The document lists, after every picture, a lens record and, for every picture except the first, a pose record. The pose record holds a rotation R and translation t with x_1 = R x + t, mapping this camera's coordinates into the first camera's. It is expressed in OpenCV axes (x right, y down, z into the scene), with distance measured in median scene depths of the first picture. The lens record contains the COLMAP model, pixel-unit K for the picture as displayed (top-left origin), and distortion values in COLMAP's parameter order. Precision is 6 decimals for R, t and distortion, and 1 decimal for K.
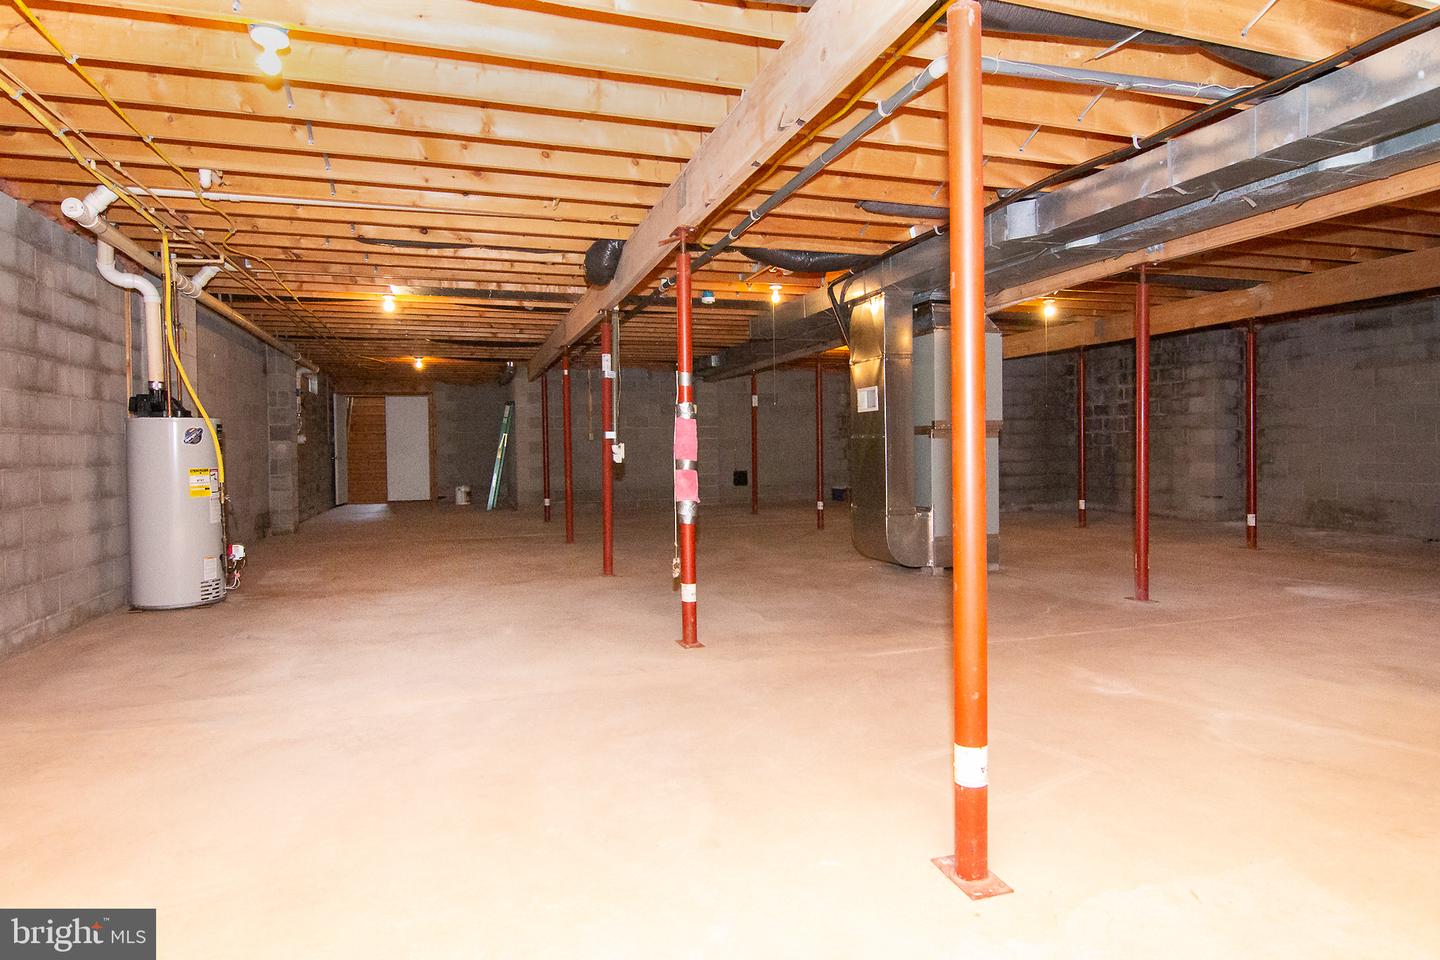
lens RADIAL K [[841.8, 0, 719.5], [0, 841.8, 472.8], [0, 0, 1]] dist [0.000731, -0.000588]
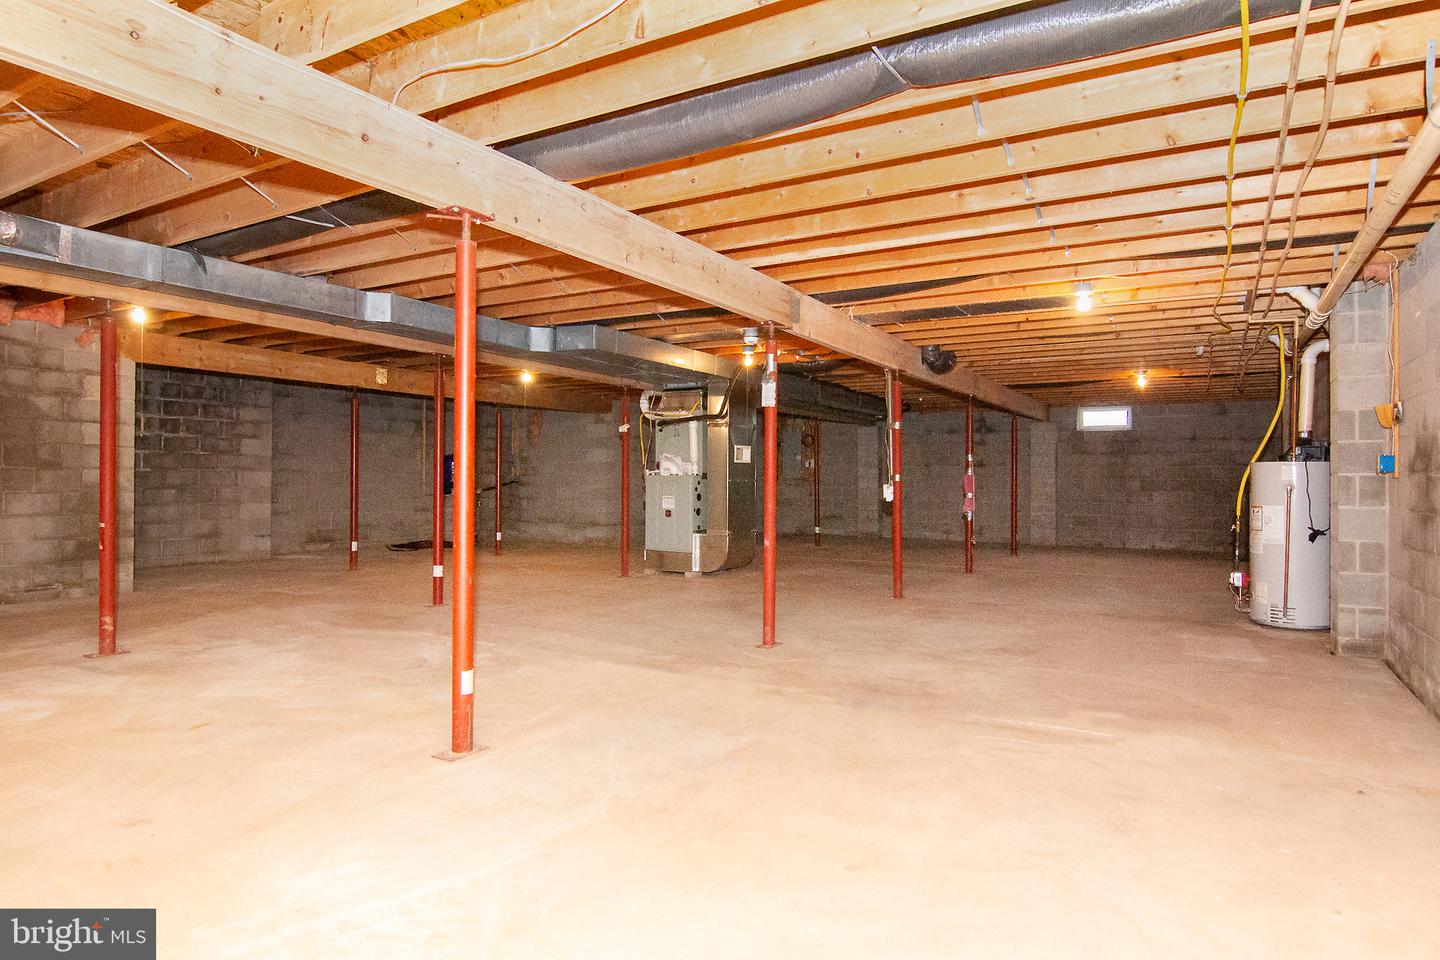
lens RADIAL K [[841.8, 0, 721.1], [0, 841.8, 480.4], [0, 0, 1]] dist [0.000731, -0.000588]
pose [[-0.654692, 0.010729, 0.755820, -0.566835], [0.026020, 0.999627, 0.008349, -0.033596], [-0.755448, 0.025132, -0.654727, 1.226546]]
